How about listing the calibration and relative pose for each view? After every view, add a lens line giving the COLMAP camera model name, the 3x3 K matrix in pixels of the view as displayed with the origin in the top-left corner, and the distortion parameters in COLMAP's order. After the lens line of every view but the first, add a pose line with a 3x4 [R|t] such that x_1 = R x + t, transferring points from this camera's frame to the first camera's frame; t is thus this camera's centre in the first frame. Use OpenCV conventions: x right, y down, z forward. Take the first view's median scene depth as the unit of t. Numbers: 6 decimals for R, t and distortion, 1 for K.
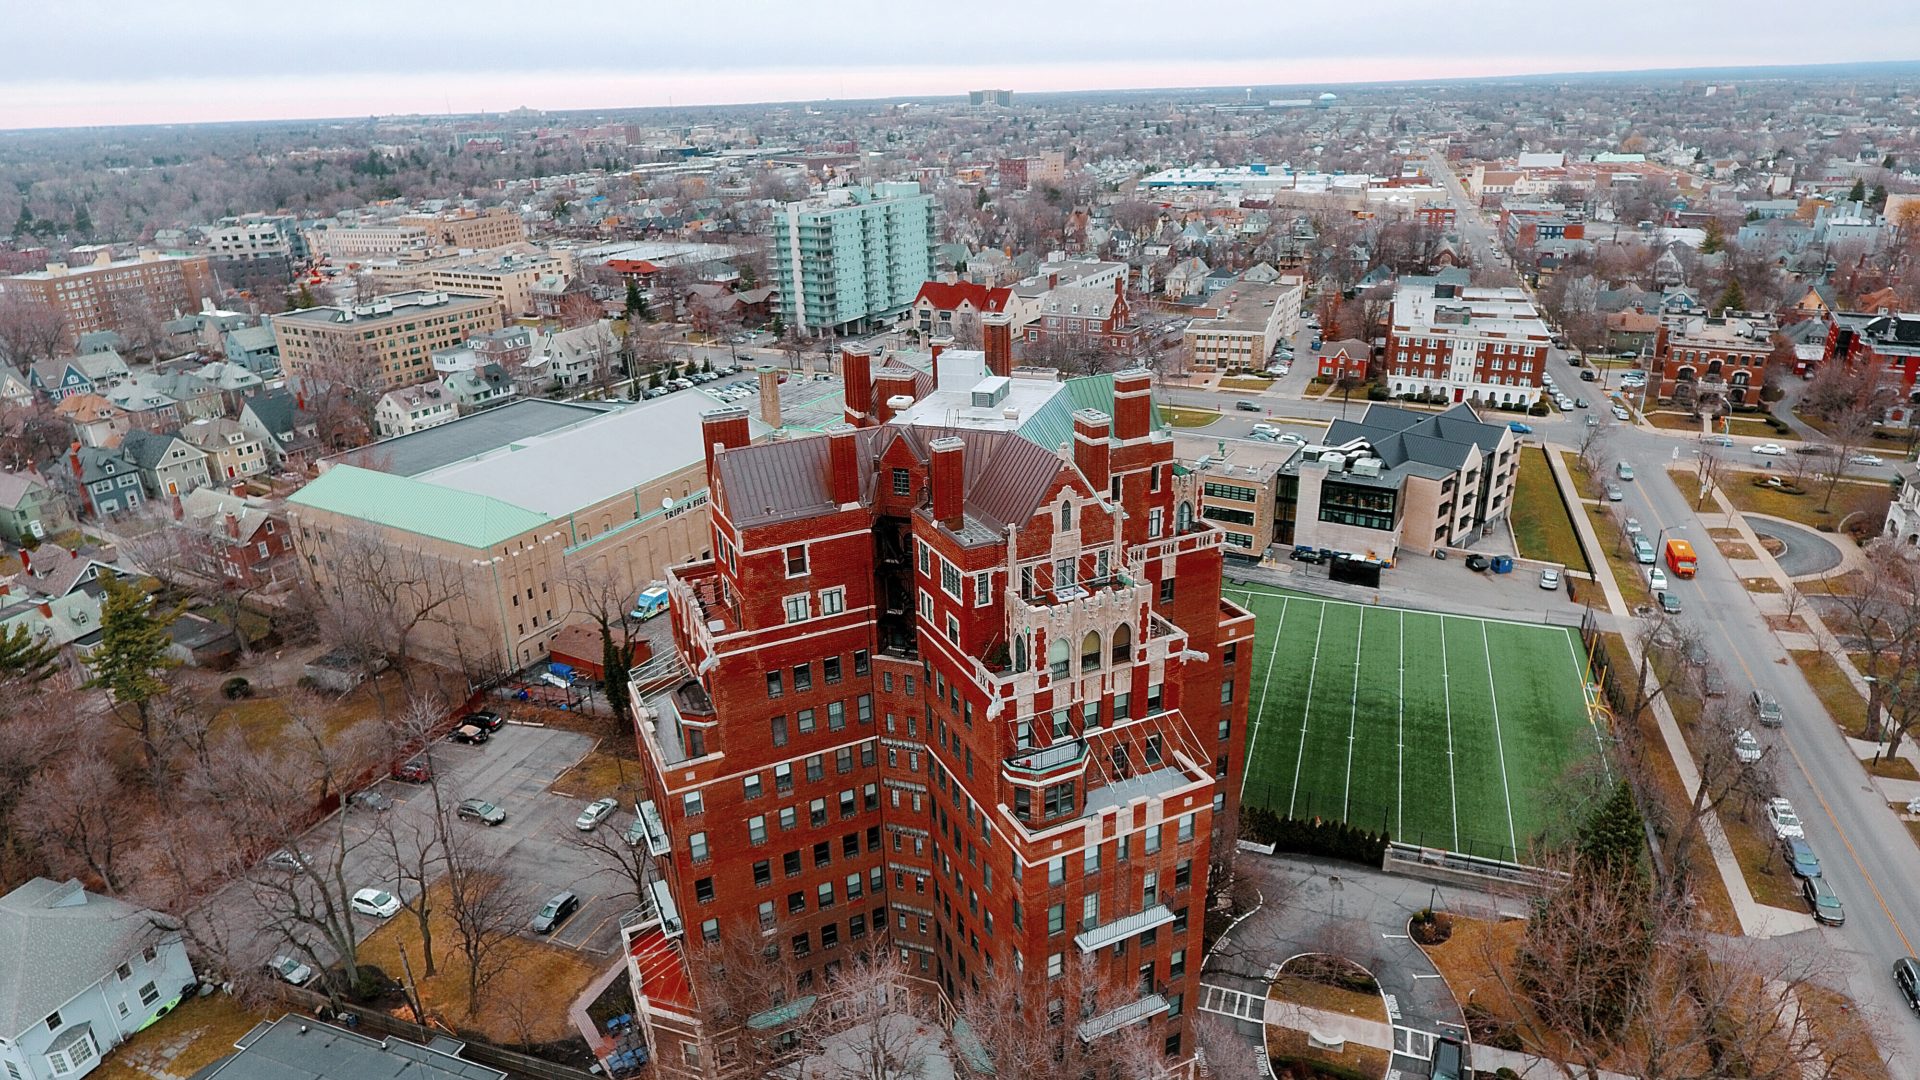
lens RADIAL K [[1124.7, 0, 961.7], [0, 1124.7, 540.8], [0, 0, 1]] dist [0.000260, 0.000127]
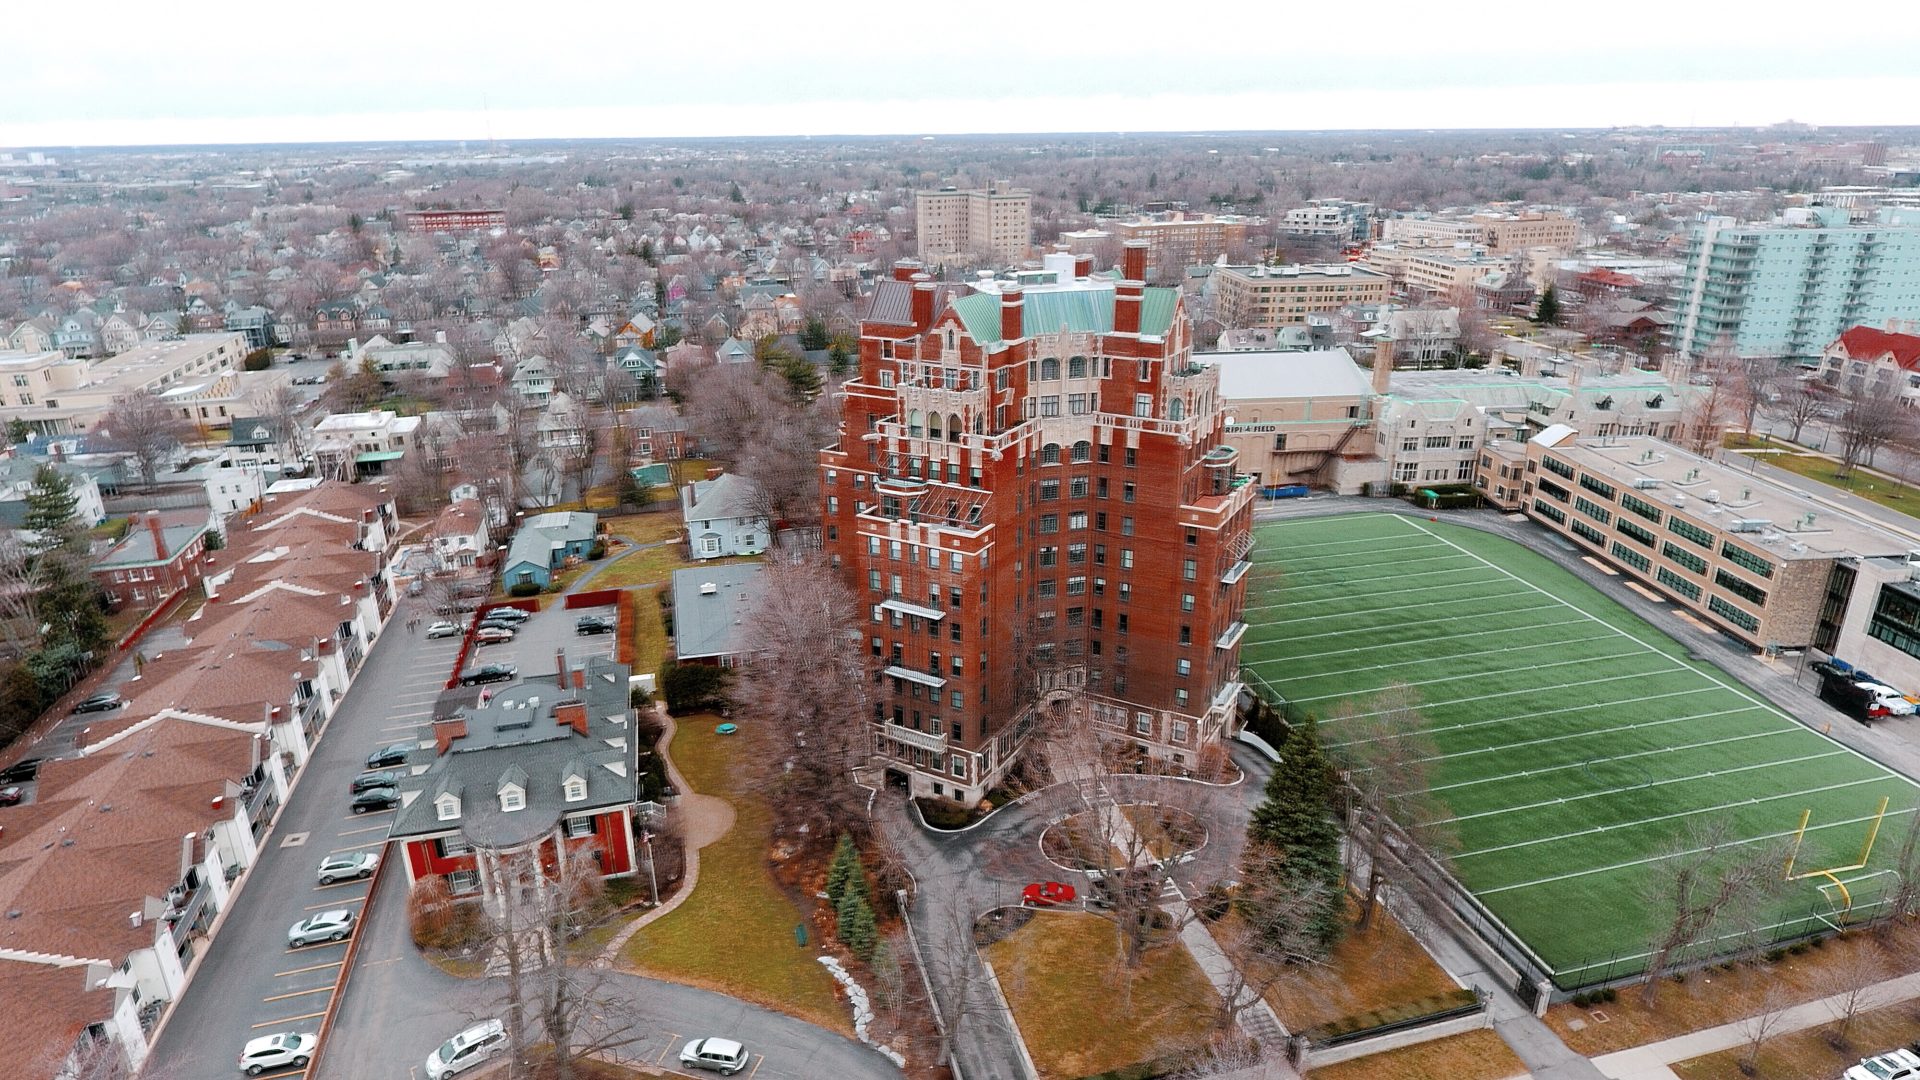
lens RADIAL K [[1124.7, 0, 960.8], [0, 1124.7, 539.2], [0, 0, 1]] dist [0.000260, 0.000127]
pose [[0.573538, 0.304039, -0.760668, 0.539478], [-0.310613, 0.939946, 0.141497, 0.005299], [0.758007, 0.155119, 0.633533, 0.021064]]
